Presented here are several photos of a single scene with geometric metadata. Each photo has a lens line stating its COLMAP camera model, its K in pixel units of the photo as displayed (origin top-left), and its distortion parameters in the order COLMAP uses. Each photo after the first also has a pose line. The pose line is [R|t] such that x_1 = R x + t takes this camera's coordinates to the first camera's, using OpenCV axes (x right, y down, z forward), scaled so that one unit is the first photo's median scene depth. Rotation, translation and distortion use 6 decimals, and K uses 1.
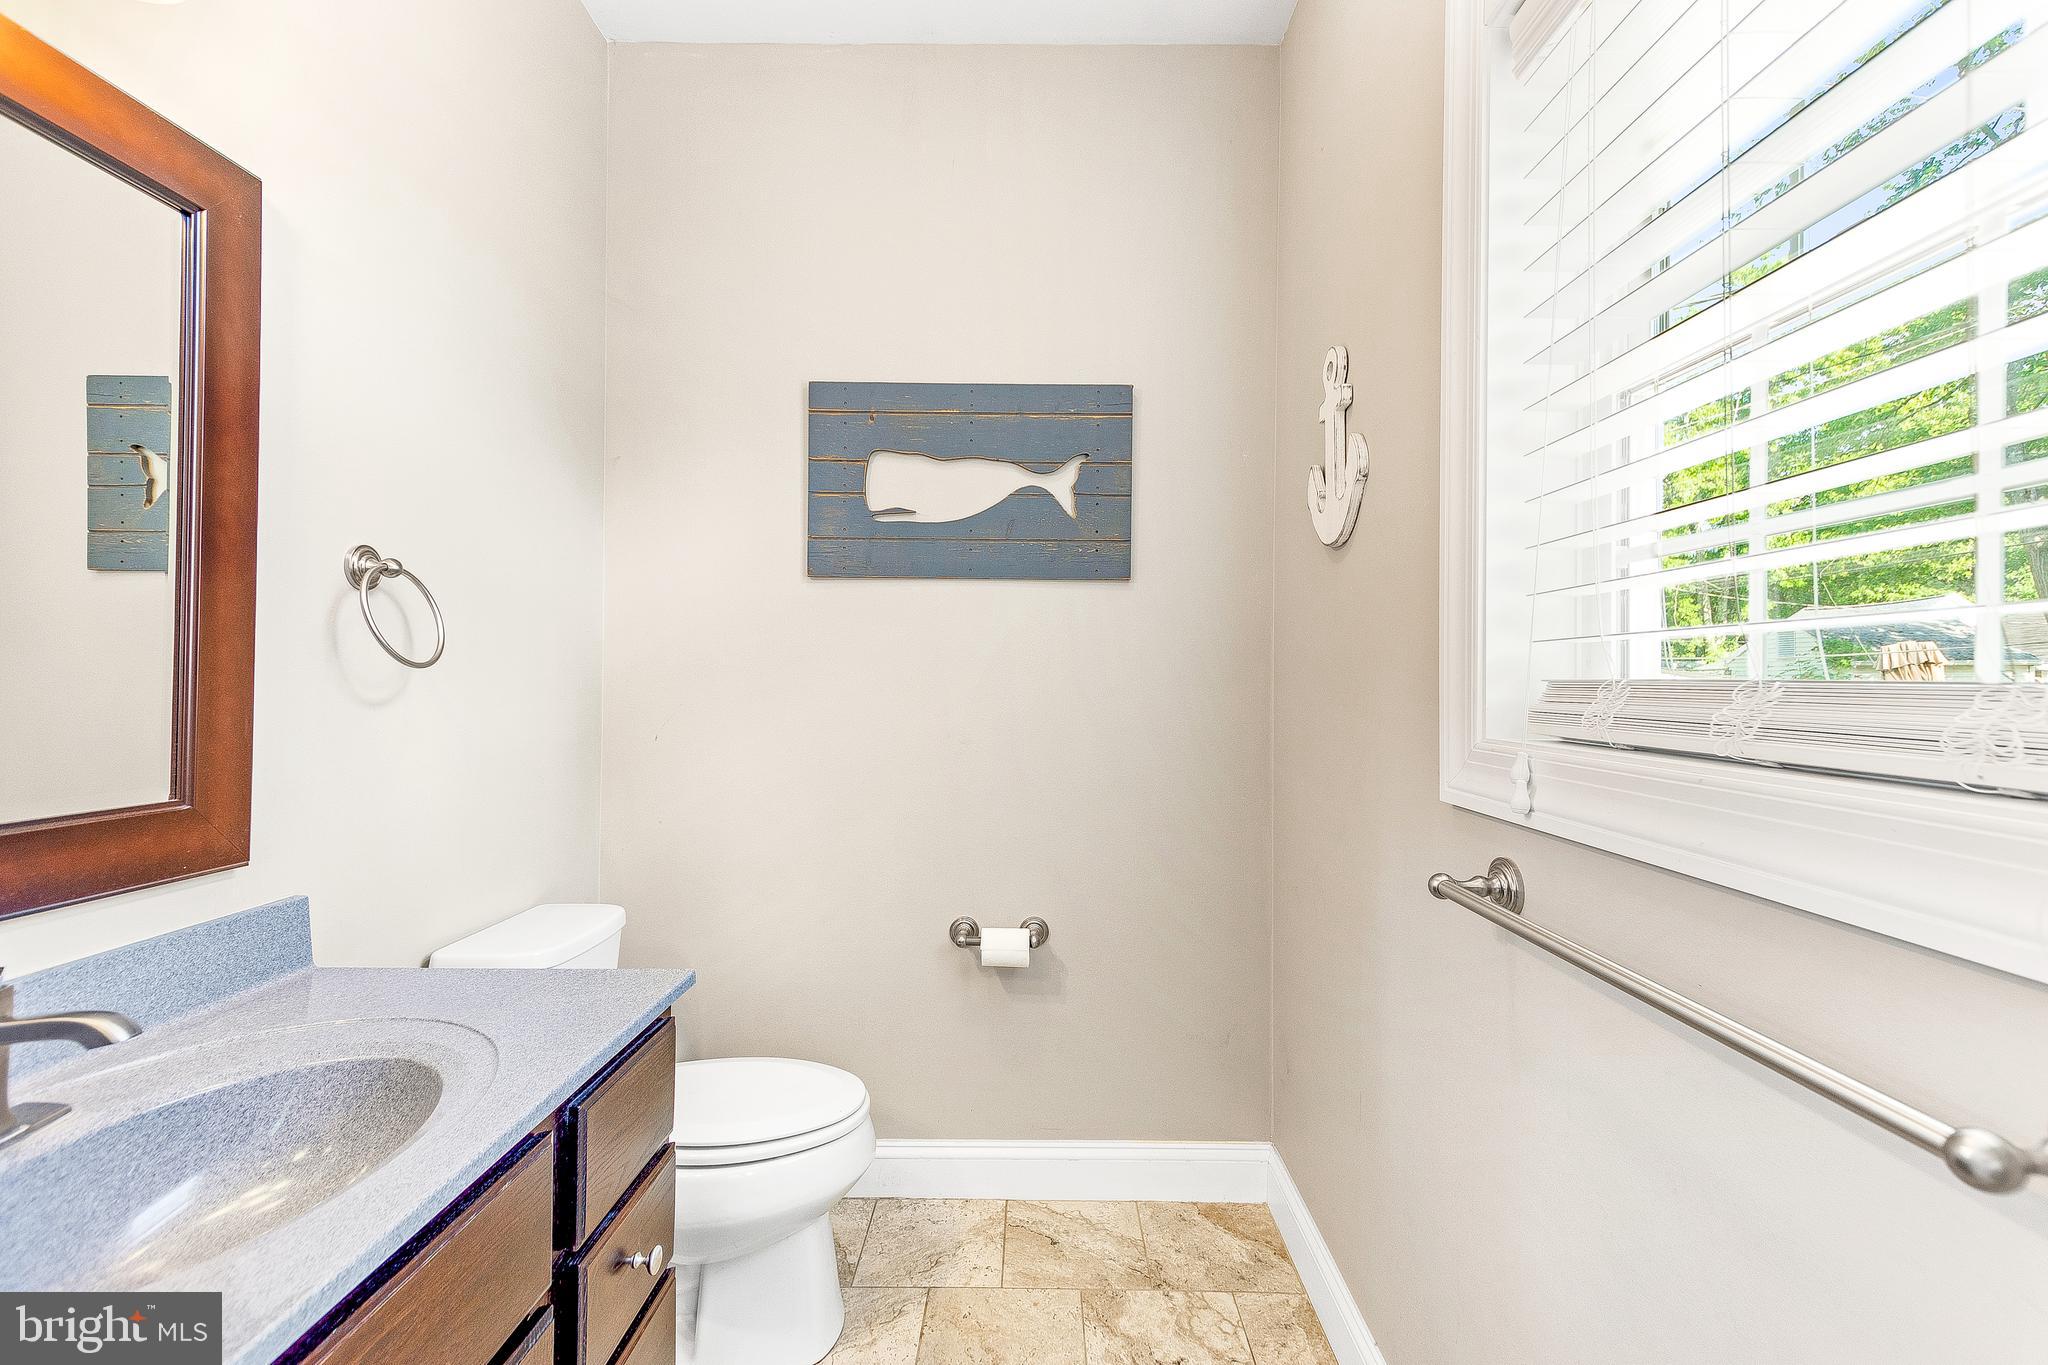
lens RADIAL K [[898.7, 0, 1029.9], [0, 898.7, 669.8], [0, 0, 1]] dist [0.020024, -0.006867]
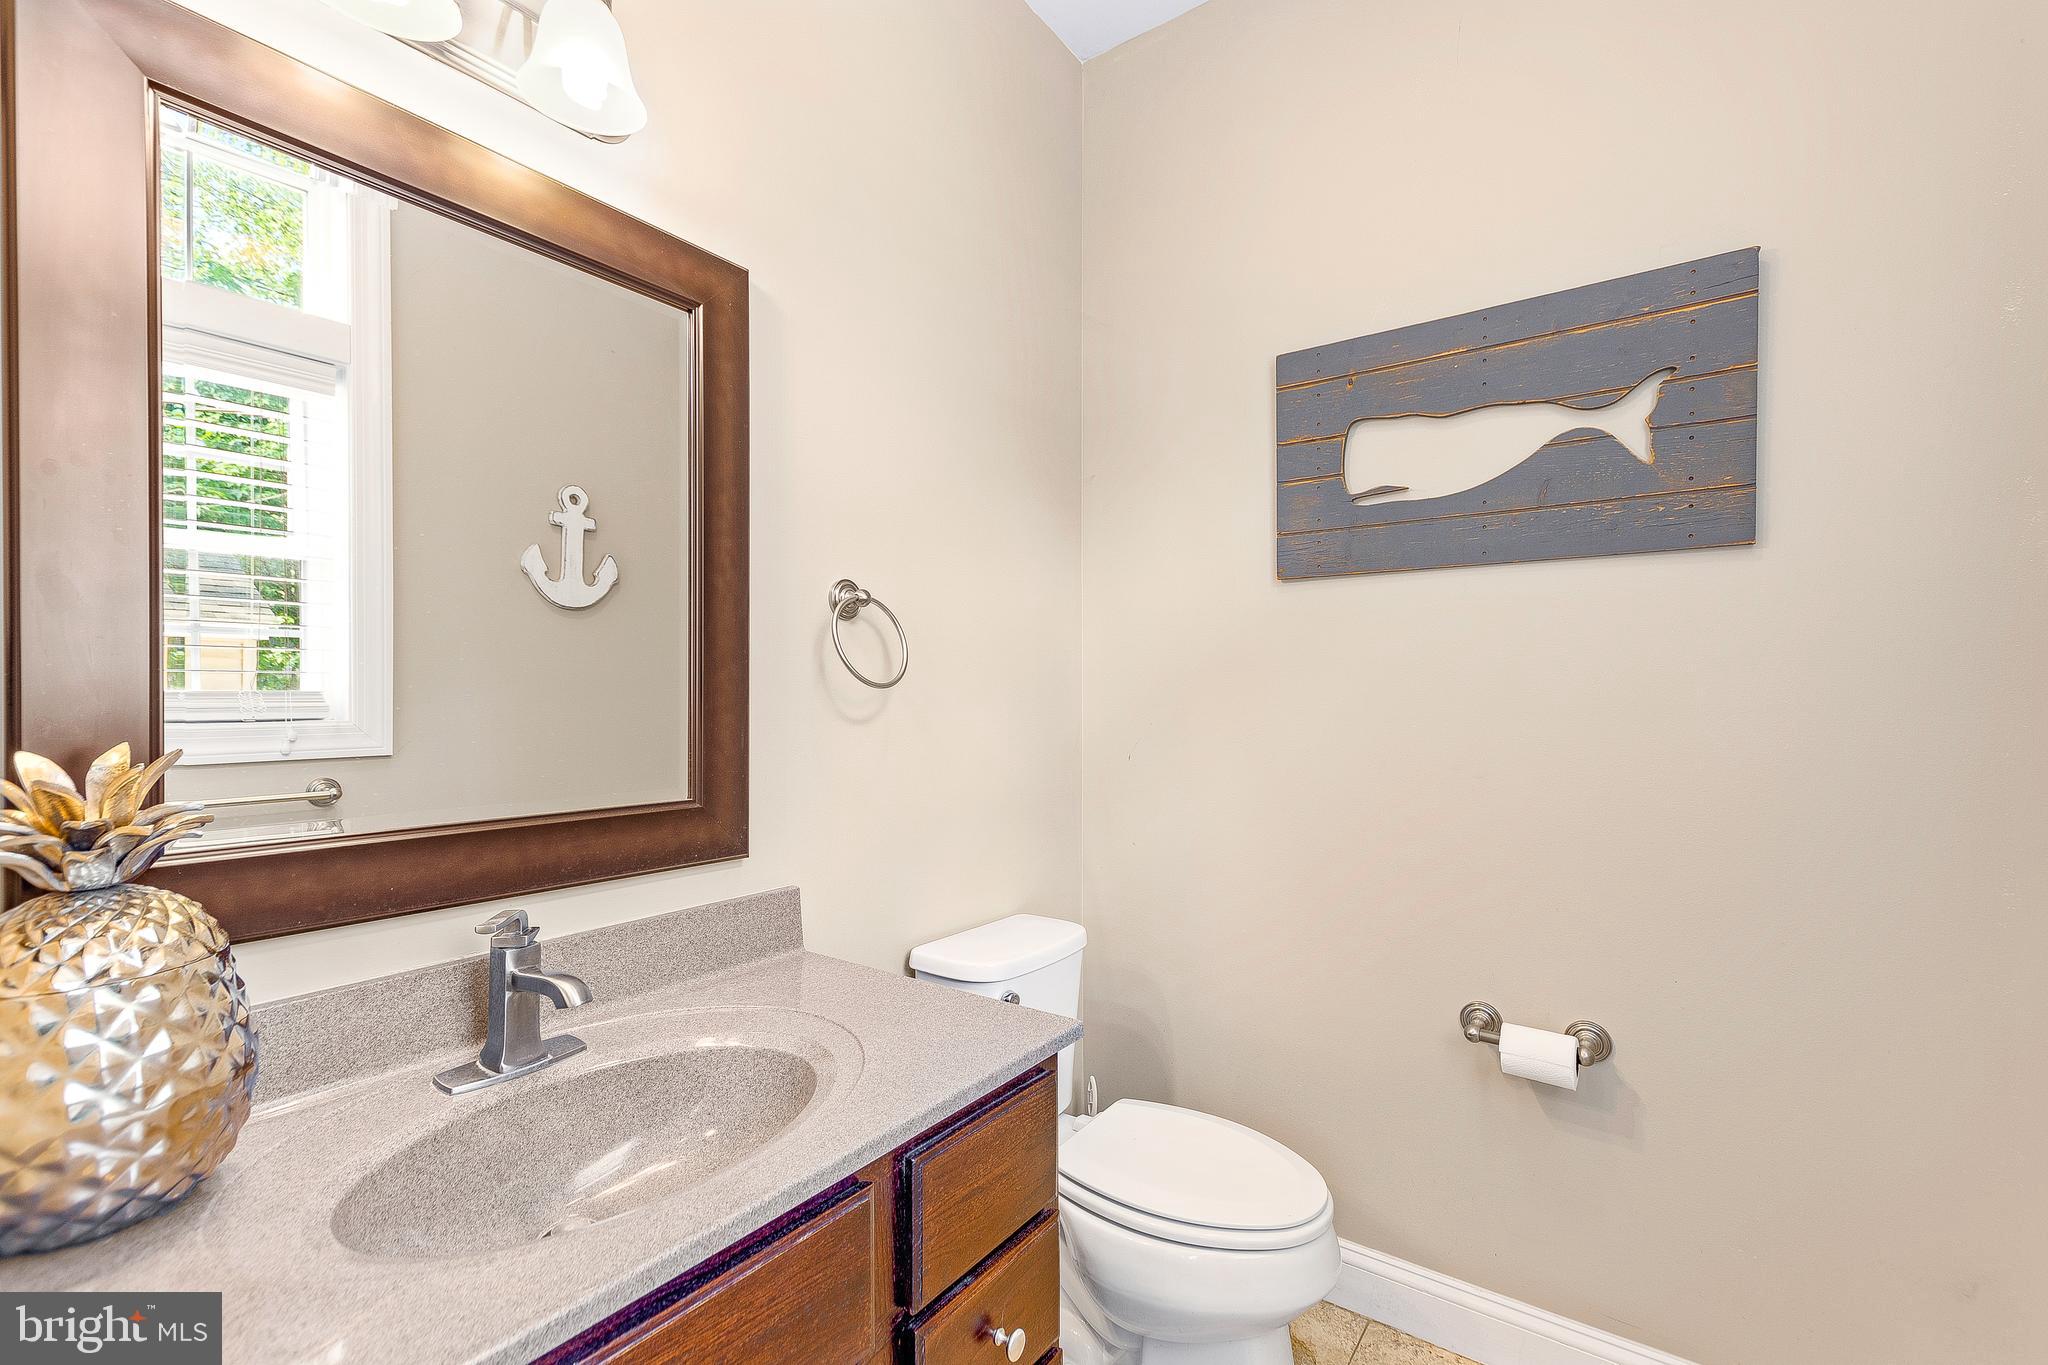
lens RADIAL K [[890.9, 0, 1031.1], [0, 890.9, 695.5], [0, 0, 1]] dist [0.019061, -0.003743]
pose [[0.814559, -0.005811, -0.580051, 0.102937], [0.011454, 0.999916, 0.006069, 0.002270], [0.579967, -0.011587, 0.814558, 0.251587]]
